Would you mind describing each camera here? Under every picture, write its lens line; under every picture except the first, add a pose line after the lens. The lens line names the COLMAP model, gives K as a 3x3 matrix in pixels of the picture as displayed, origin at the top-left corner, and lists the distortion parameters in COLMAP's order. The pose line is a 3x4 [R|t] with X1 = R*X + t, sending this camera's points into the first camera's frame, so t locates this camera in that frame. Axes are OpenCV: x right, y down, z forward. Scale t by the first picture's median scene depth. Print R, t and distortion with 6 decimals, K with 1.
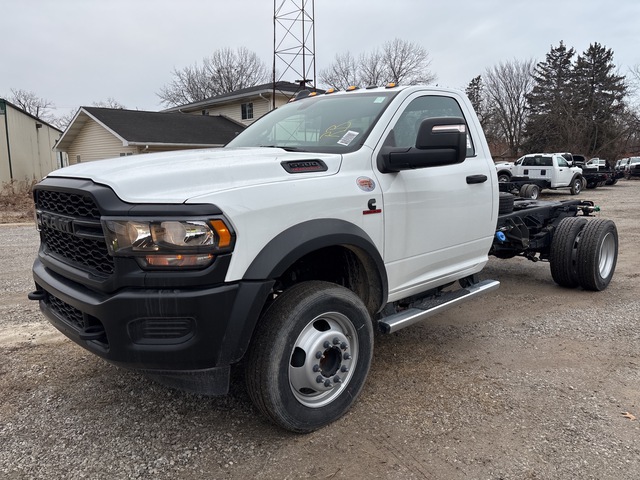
lens RADIAL K [[502.8, 0, 320.5], [0, 502.8, 241.6], [0, 0, 1]] dist [0.009336, 0.003695]
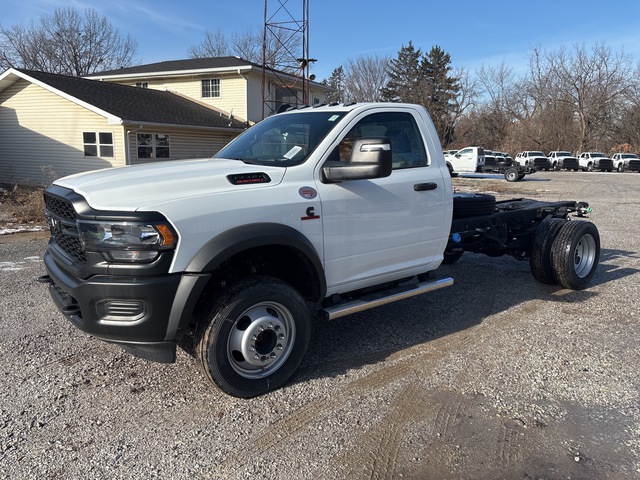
lens RADIAL K [[500.7, 0, 323.3], [0, 500.7, 239.3], [0, 0, 1]] dist [0.004033, 0.001474]
pose [[0.994264, 0.023189, -0.104405, 0.256308], [-0.021455, 0.999613, 0.017695, -0.028067], [0.104775, -0.015354, 0.994377, -0.165371]]
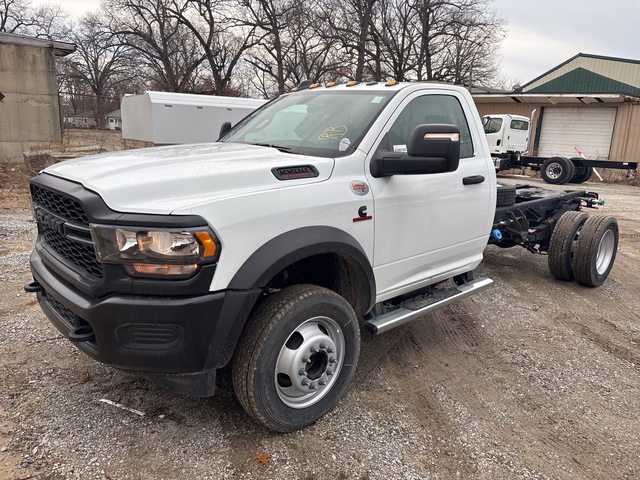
lens RADIAL K [[504.0, 0, 327.9], [0, 504.0, 241.3], [0, 0, 1]] dist [0.001365, 0.000015]
pose [[0.999400, 0.033427, -0.009064, 0.044070], [-0.032739, 0.997177, 0.067580, -0.077286], [0.011298, -0.067243, 0.997673, -0.011353]]
